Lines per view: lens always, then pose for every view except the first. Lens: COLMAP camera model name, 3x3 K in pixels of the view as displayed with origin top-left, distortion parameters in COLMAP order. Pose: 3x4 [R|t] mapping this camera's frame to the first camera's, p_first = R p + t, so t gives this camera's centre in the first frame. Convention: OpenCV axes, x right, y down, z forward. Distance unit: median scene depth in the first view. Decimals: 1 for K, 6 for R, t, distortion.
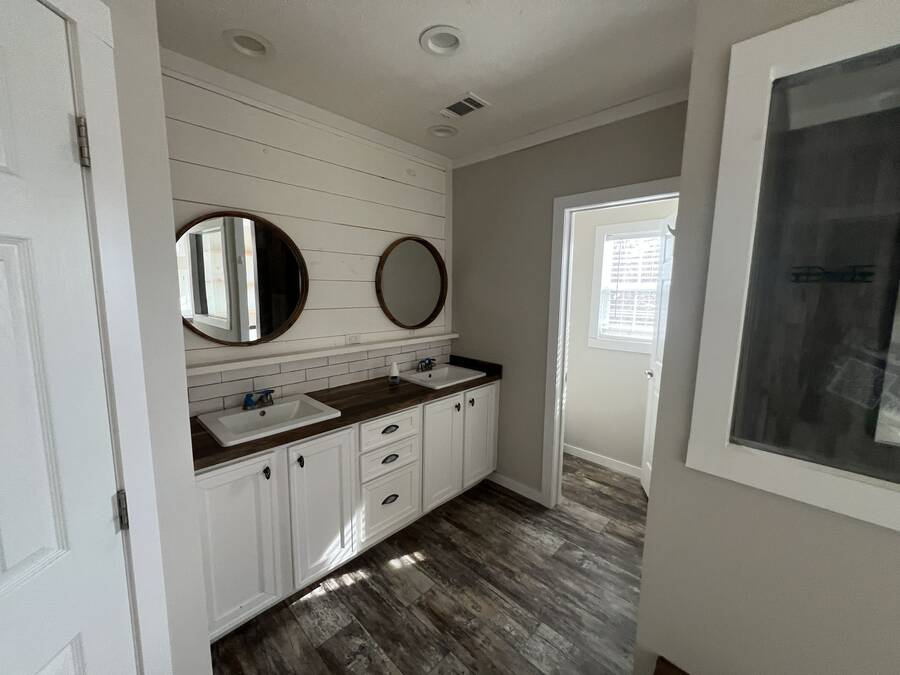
lens RADIAL K [[362.3, 0, 447.5], [0, 362.3, 332.4], [0, 0, 1]] dist [-0.001148, 0.000450]
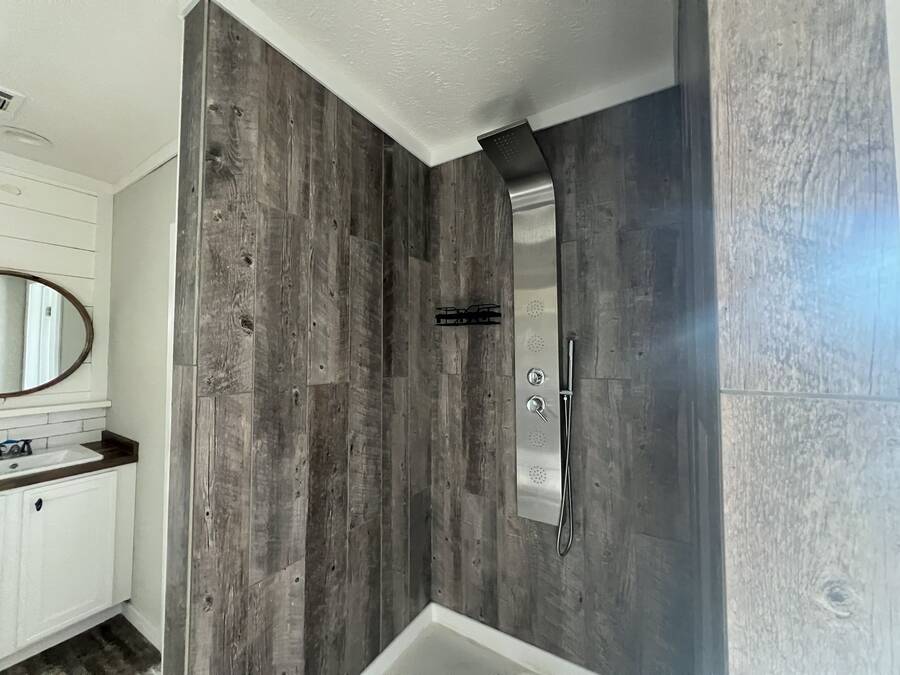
lens RADIAL K [[362.3, 0, 450.5], [0, 362.3, 329.3], [0, 0, 1]] dist [-0.001148, 0.000450]
pose [[0.977966, -0.003805, 0.208727, 0.767313], [0.039406, 0.985225, -0.166670, 0.014892], [-0.205009, 0.171223, 0.963667, 0.152838]]
